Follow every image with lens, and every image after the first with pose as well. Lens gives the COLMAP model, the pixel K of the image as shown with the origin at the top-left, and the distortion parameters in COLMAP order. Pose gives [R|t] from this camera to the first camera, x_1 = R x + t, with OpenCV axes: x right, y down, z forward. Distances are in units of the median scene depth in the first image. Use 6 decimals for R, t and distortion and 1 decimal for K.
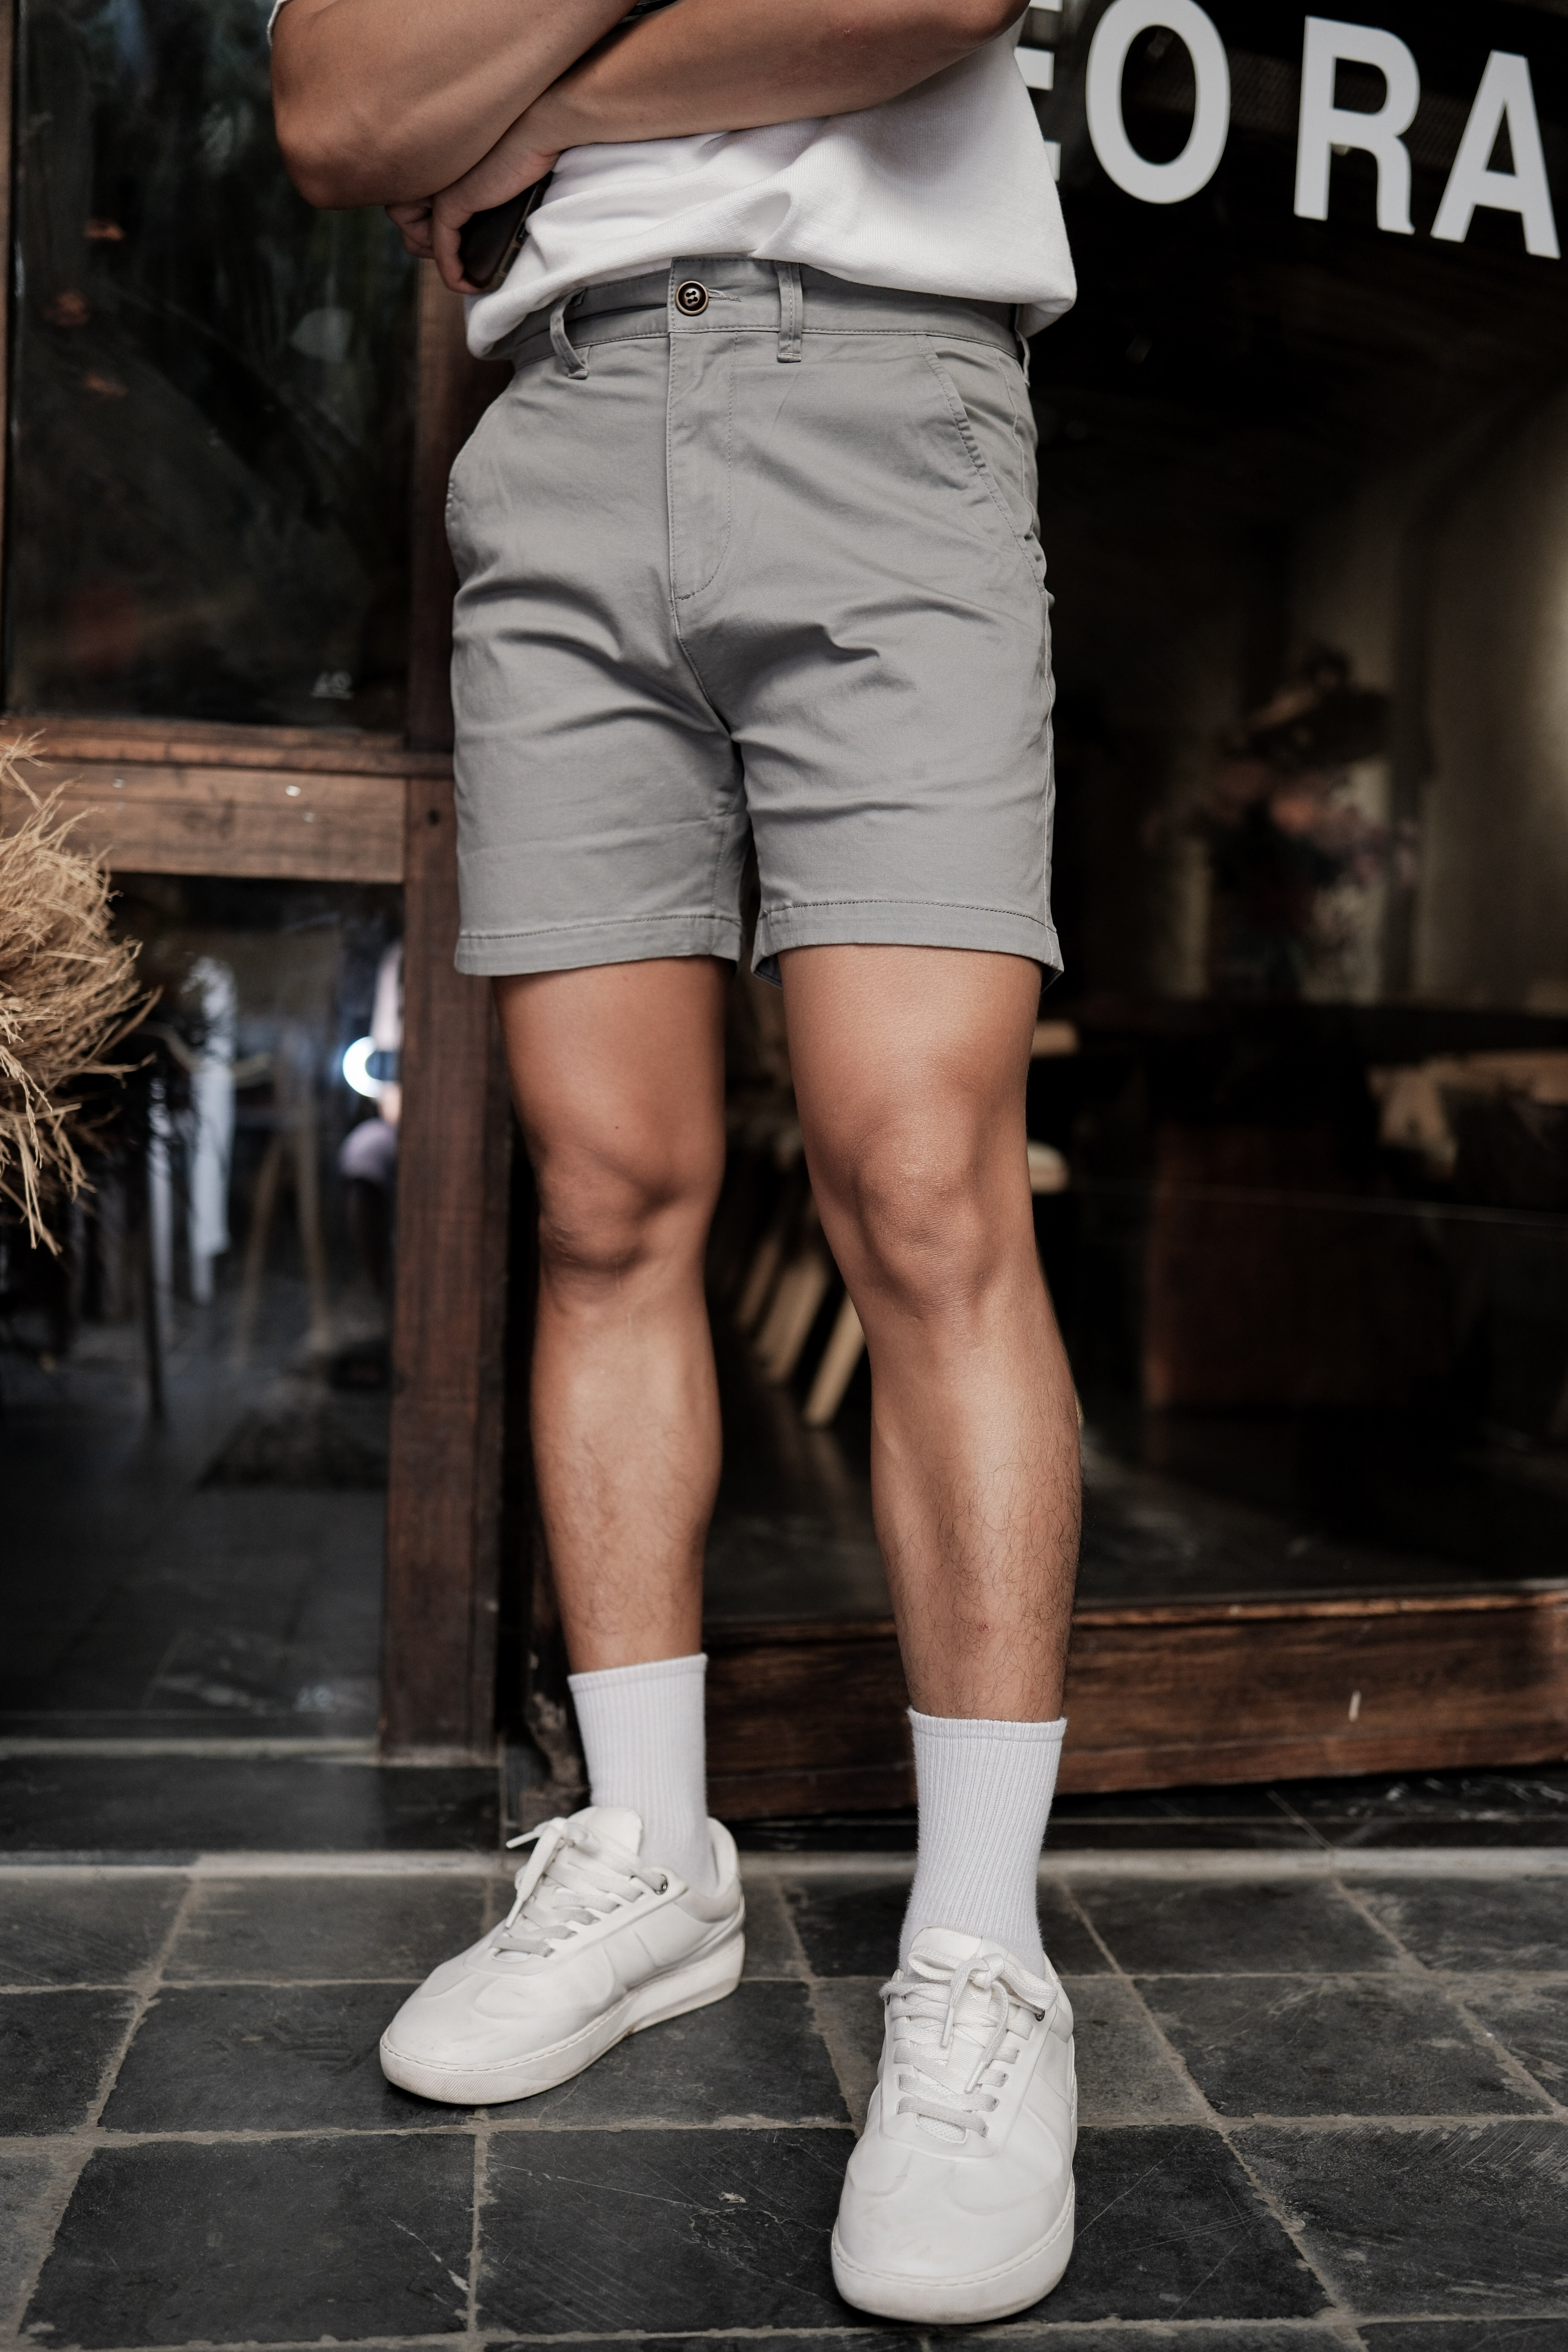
lens RADIAL K [[2334.1, 0, 781.4], [0, 2334.1, 1178.6], [0, 0, 1]] dist [0.018907, 0.000000]
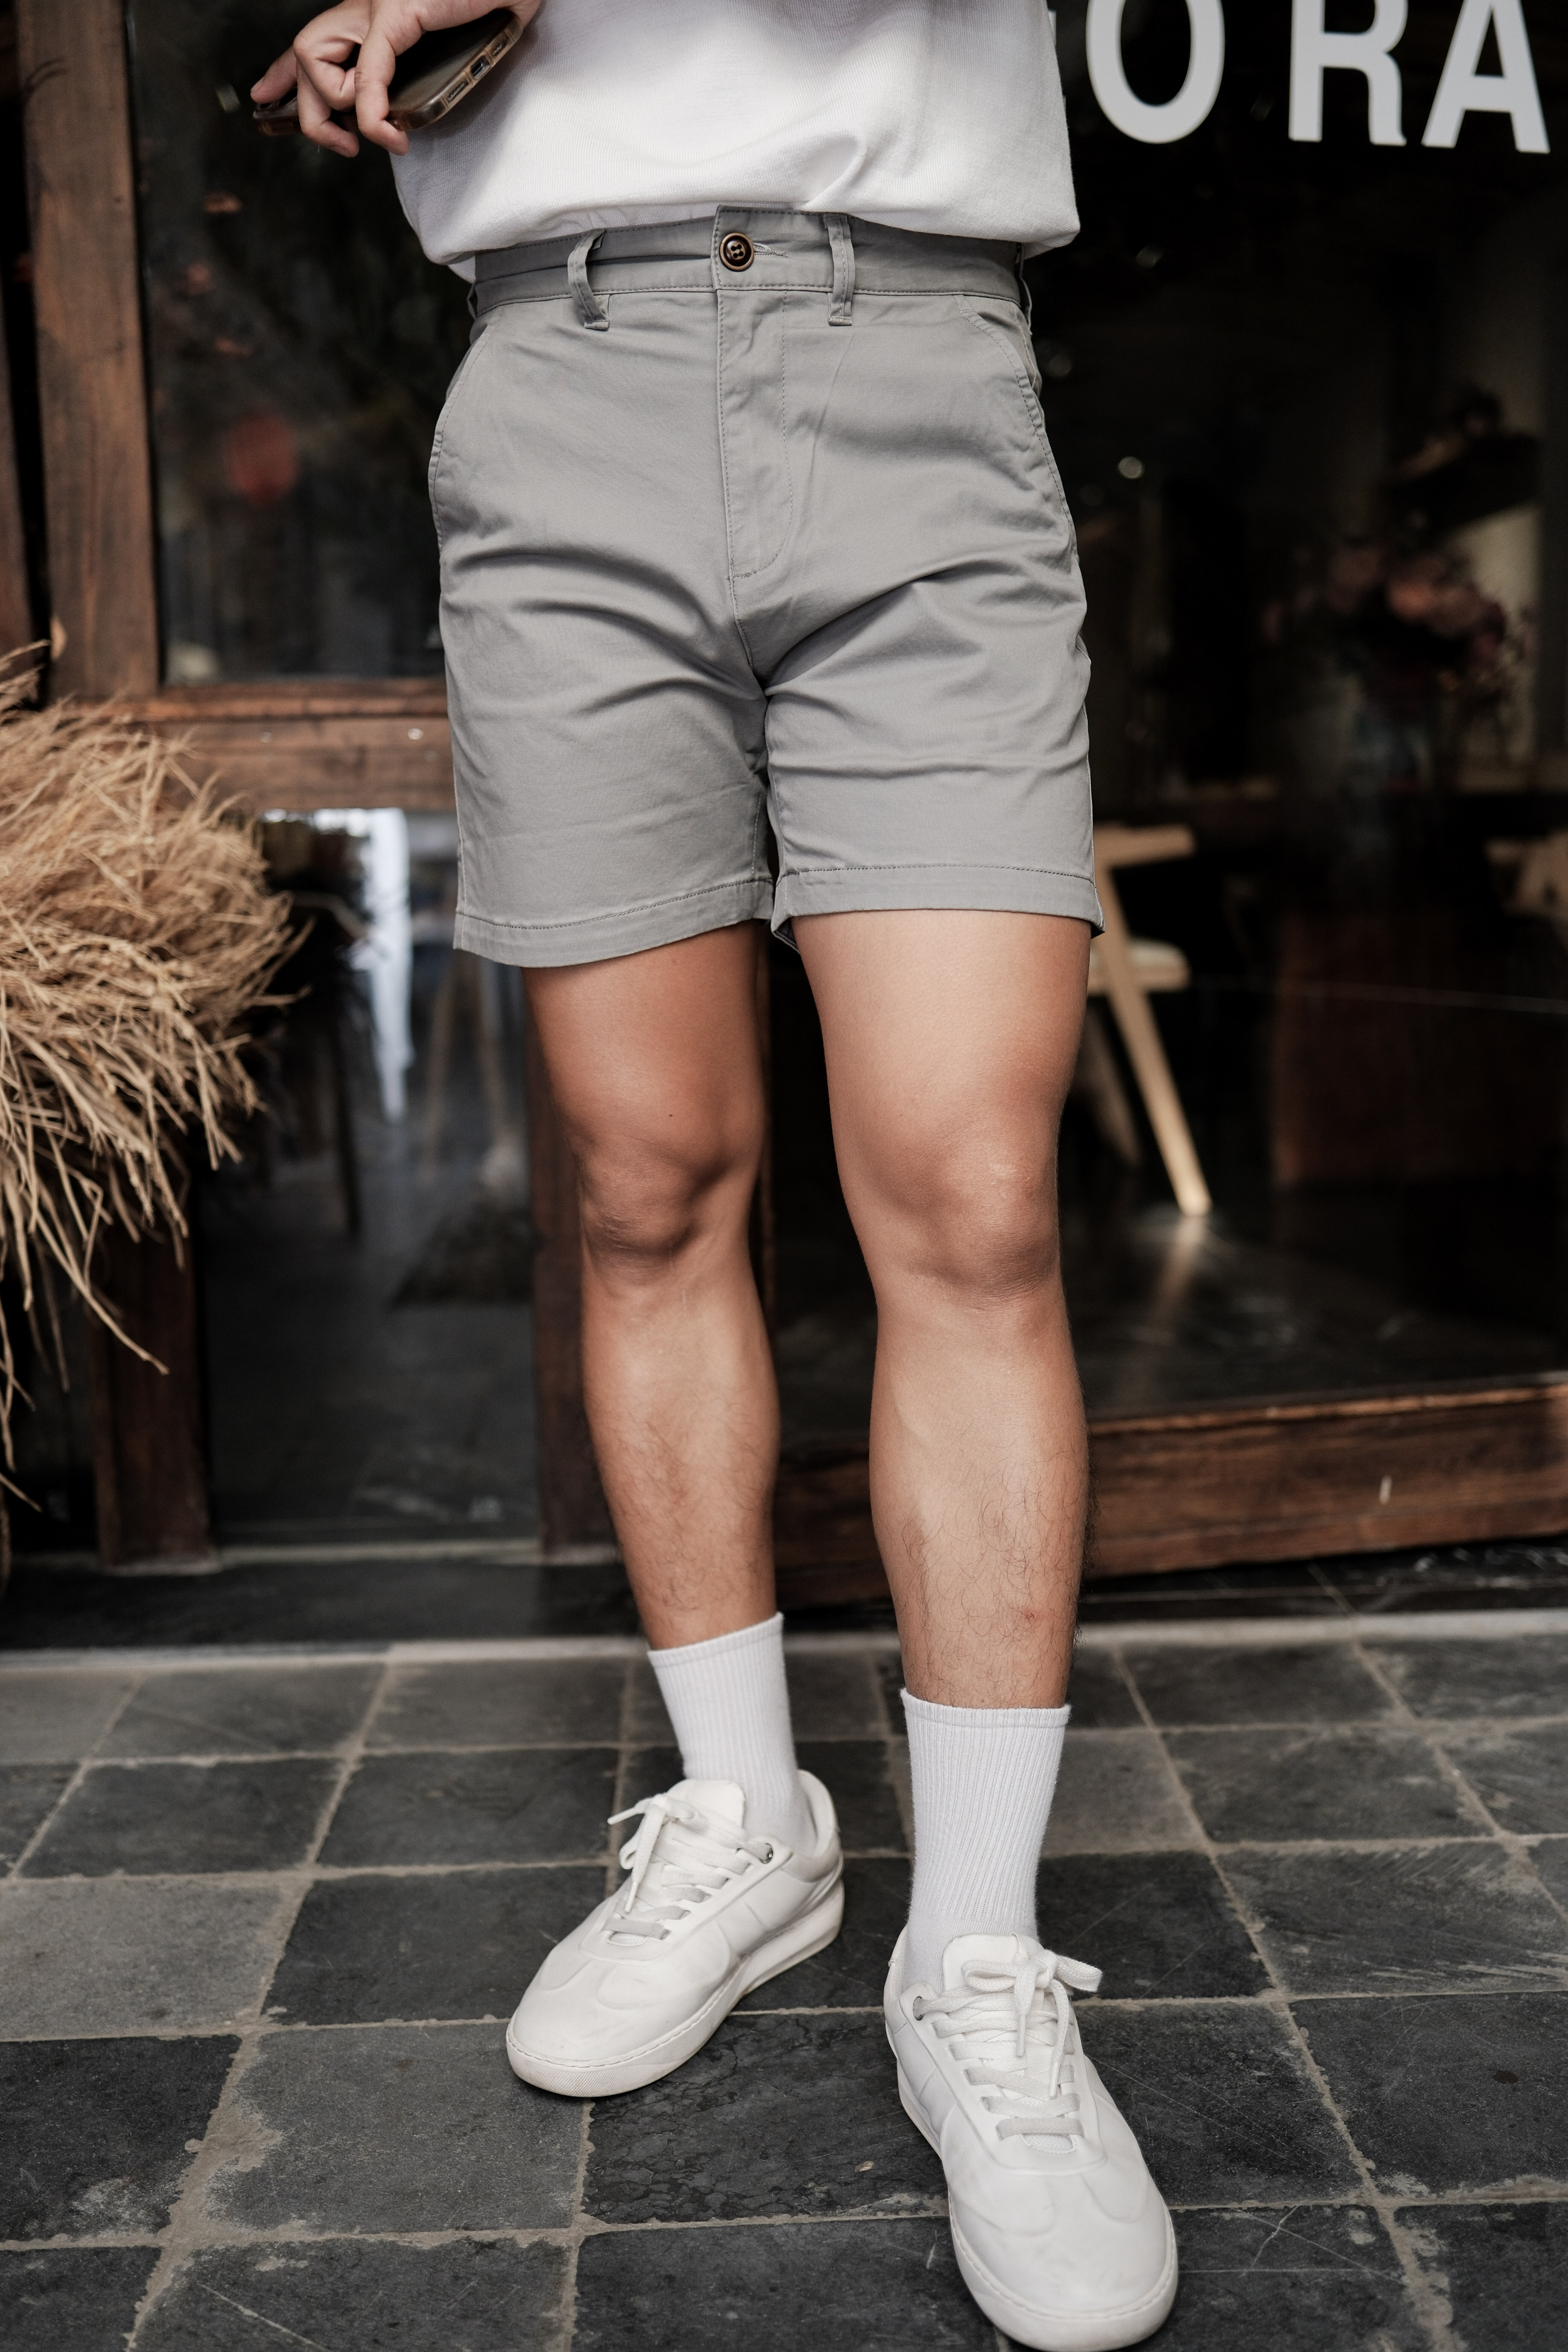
lens RADIAL K [[2334.1, 0, 769.8], [0, 2334.1, 1164.8], [0, 0, 1]] dist [0.018907, 0.000000]
pose [[0.994837, -0.041873, -0.092443, 0.062925], [0.050888, 0.993942, 0.097418, -0.061133], [0.087804, -0.101620, 0.990941, -0.144484]]
